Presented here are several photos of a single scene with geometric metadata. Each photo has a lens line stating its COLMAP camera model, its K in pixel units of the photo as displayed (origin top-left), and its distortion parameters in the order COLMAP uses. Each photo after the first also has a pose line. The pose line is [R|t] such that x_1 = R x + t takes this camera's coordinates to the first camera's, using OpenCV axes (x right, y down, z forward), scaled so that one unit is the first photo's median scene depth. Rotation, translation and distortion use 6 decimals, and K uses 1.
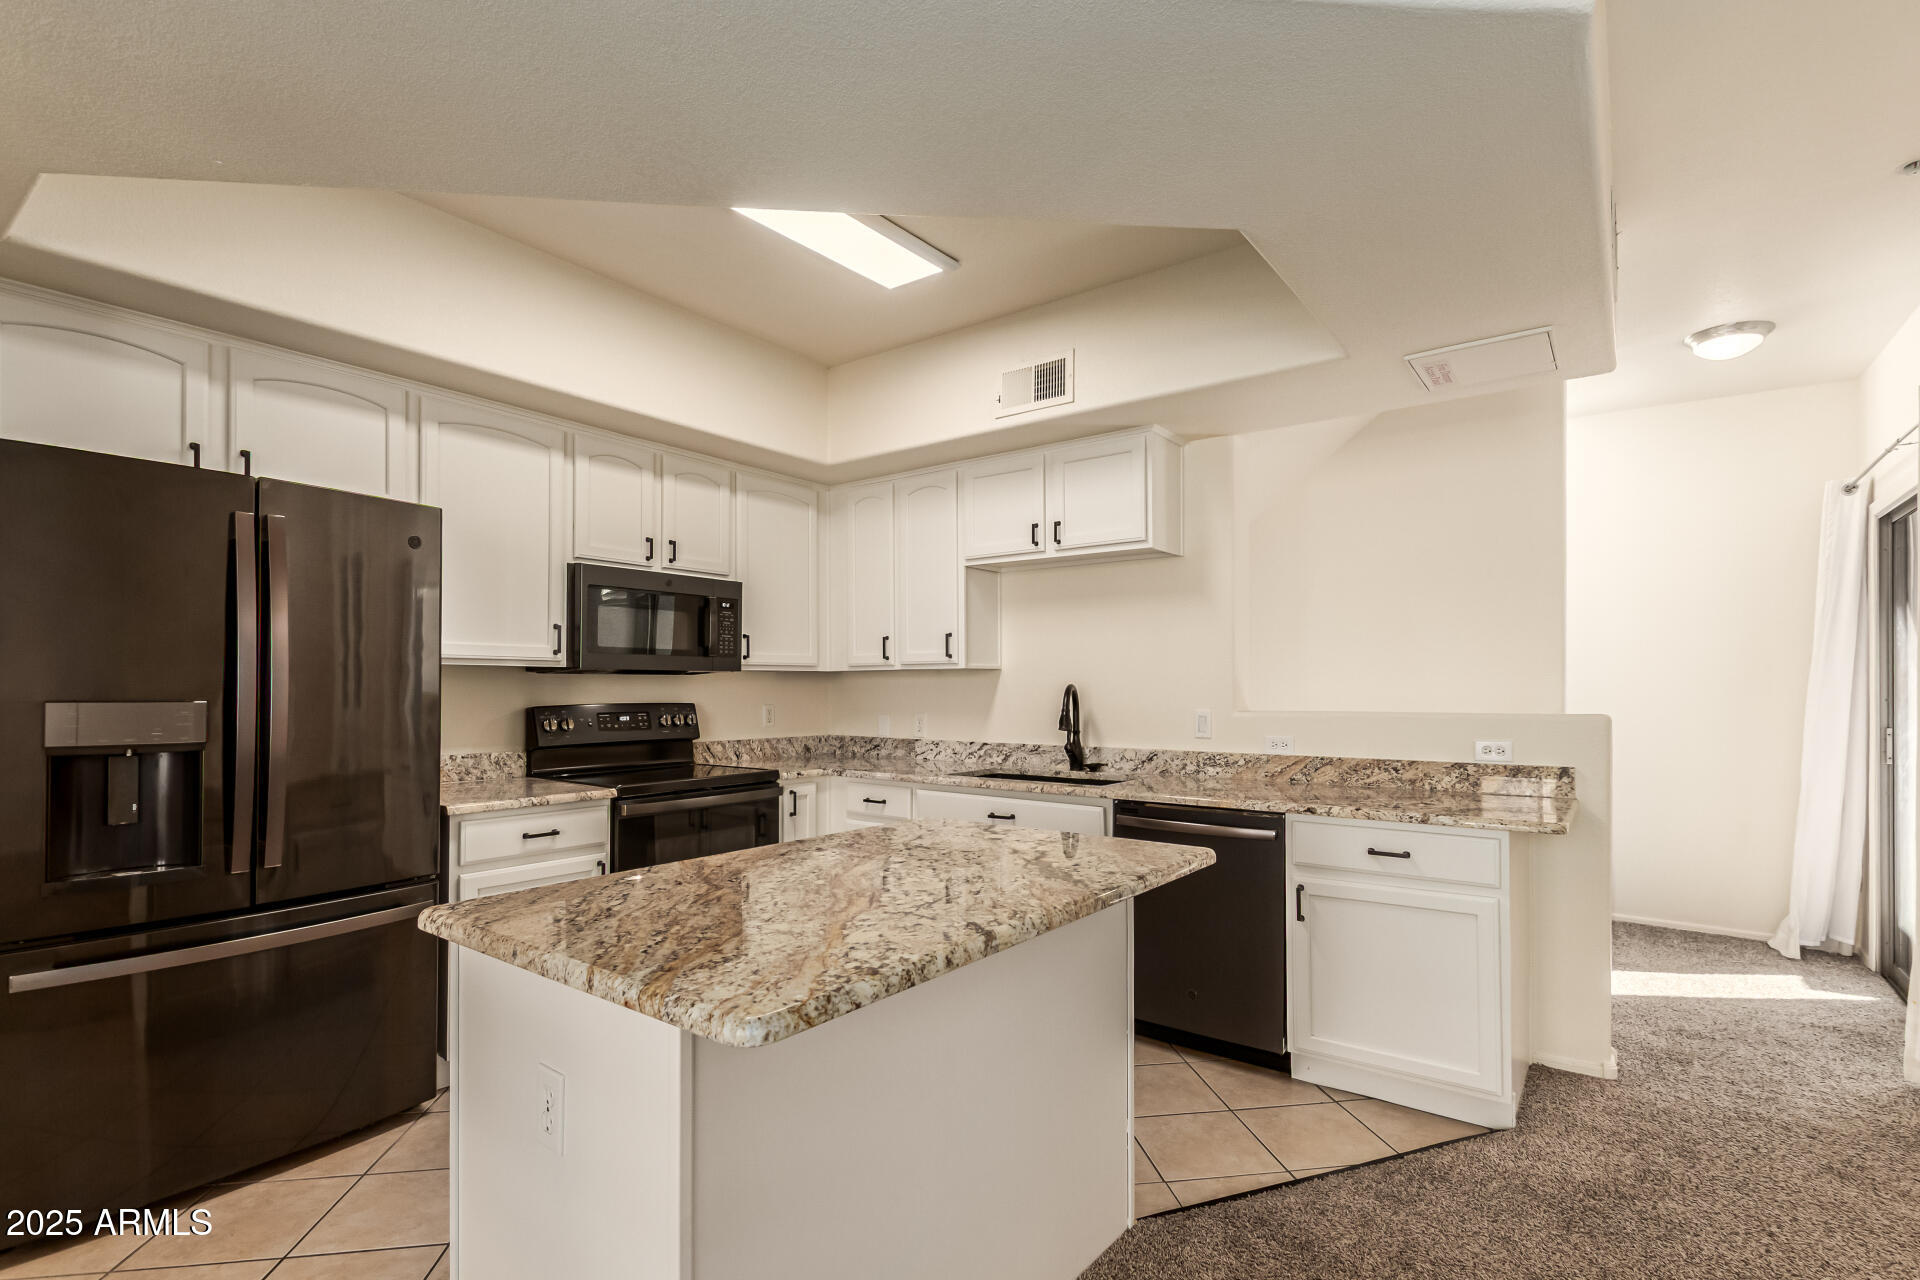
lens RADIAL K [[895.2, 0, 971.2], [0, 895.2, 682.6], [0, 0, 1]] dist [0.004138, 0.000292]
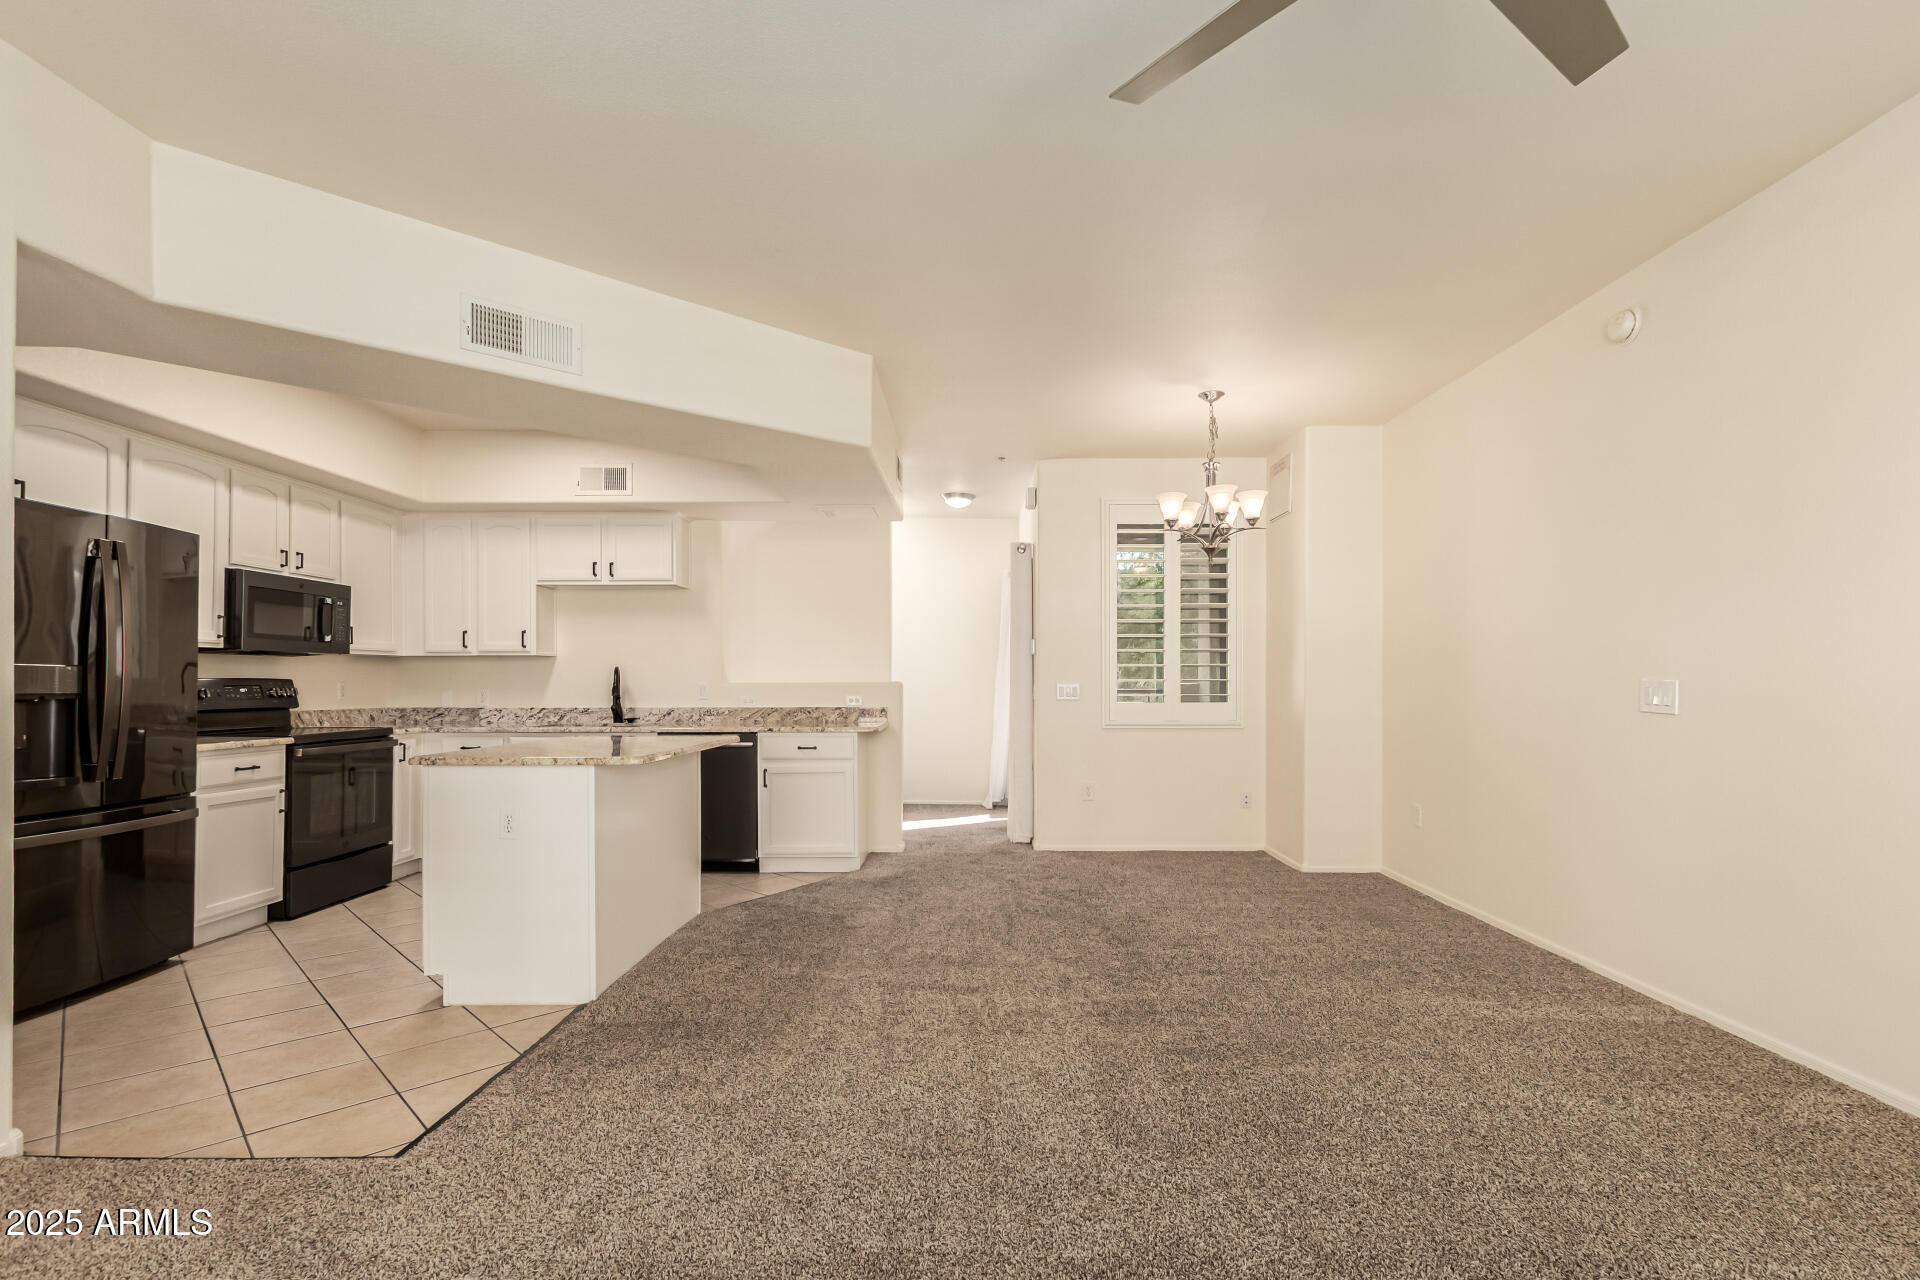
lens RADIAL K [[887.9, 0, 972.8], [0, 887.9, 675.6], [0, 0, 1]] dist [0.002950, 0.000022]
pose [[0.804498, 0.004691, 0.593937, -0.321341], [-0.002521, 0.999987, -0.004483, 0.023833], [-0.593950, 0.002110, 0.804499, -0.633664]]
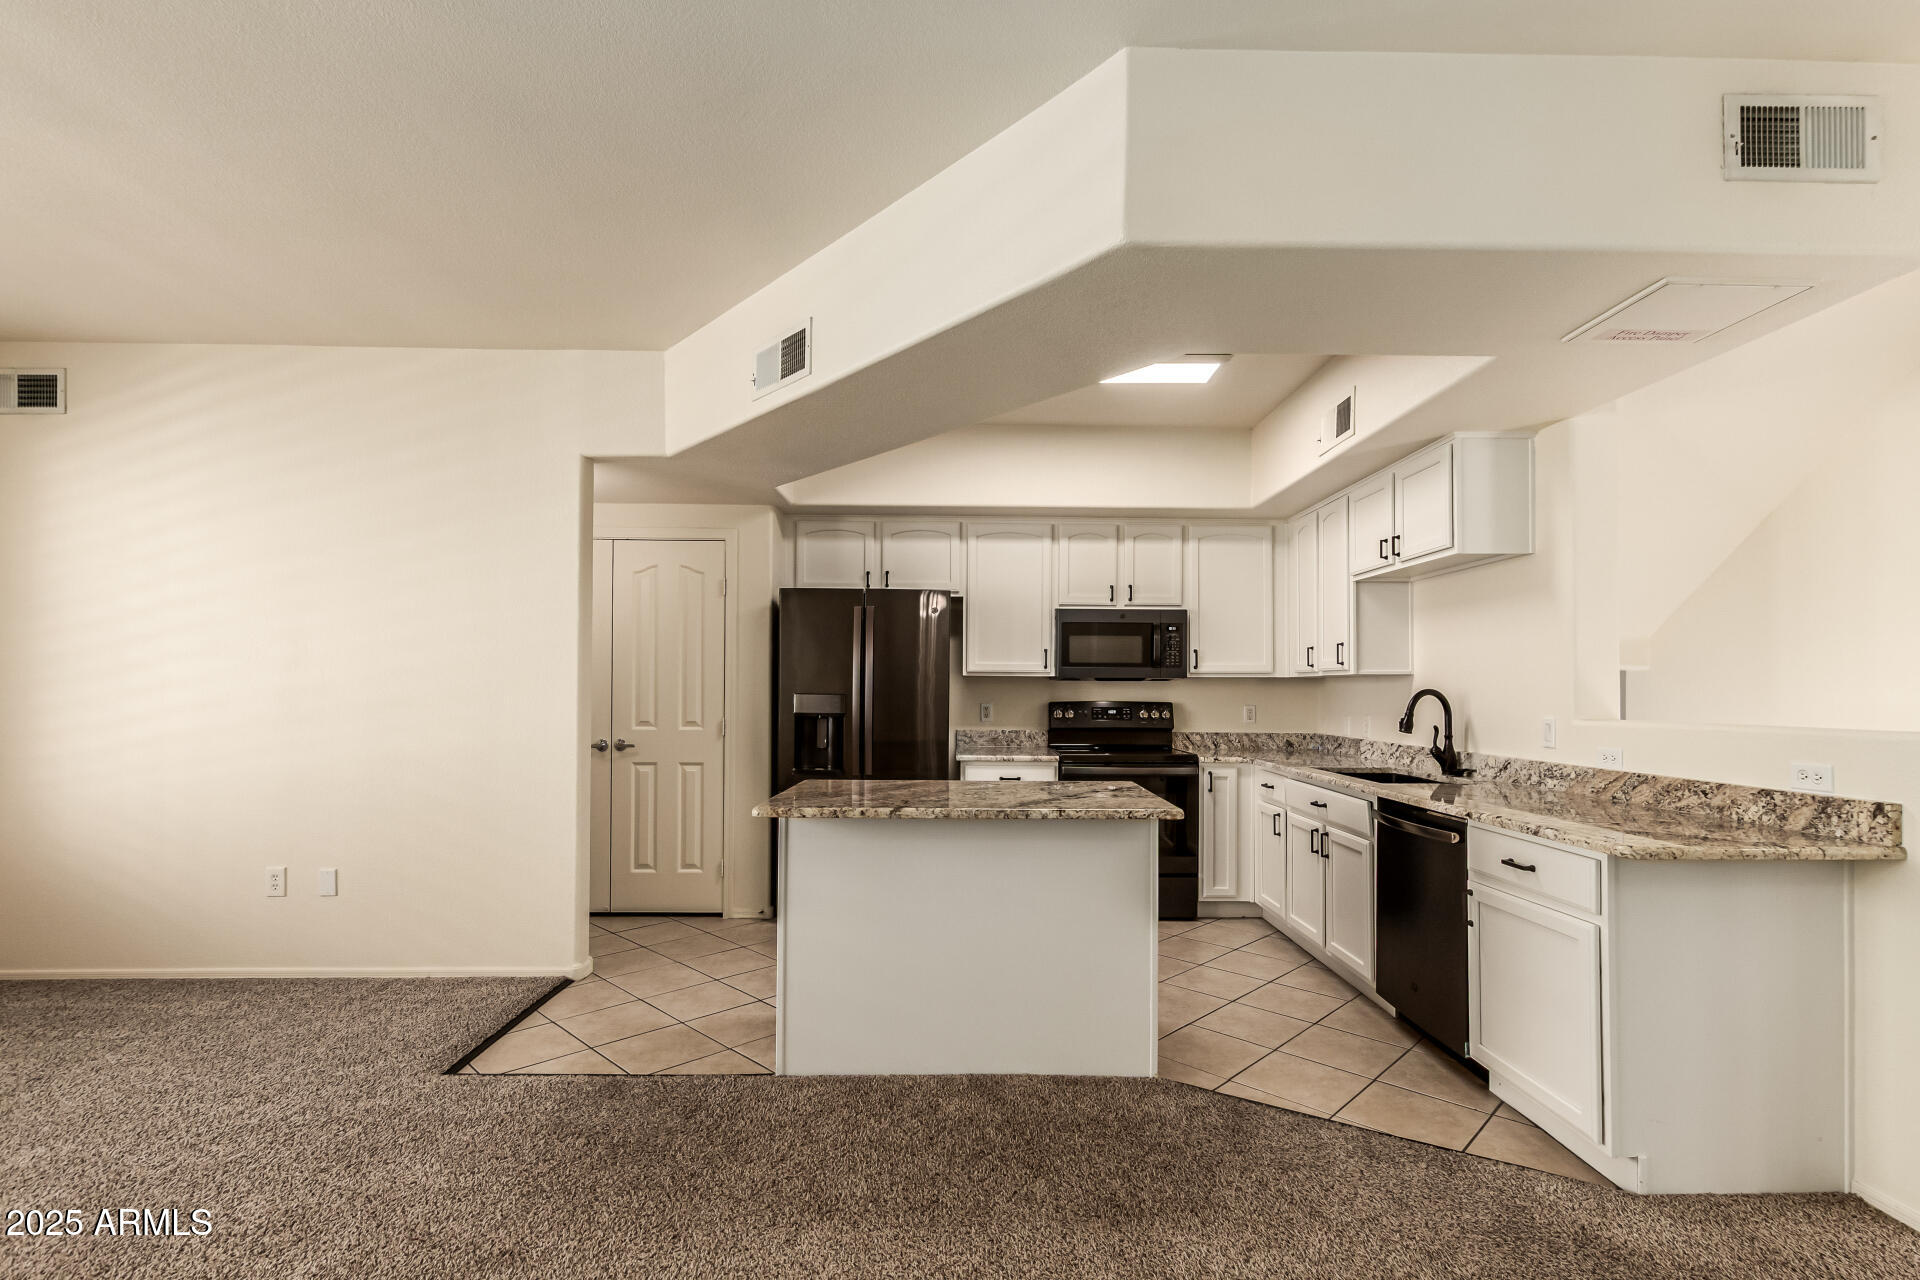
lens RADIAL K [[887.9, 0, 972.8], [0, 887.9, 675.6], [0, 0, 1]] dist [0.002950, 0.000022]
pose [[0.606925, -0.007986, -0.794719, 0.633582], [-0.002111, 0.999930, -0.011660, -0.000808], [0.794756, 0.008754, 0.606865, -0.036905]]
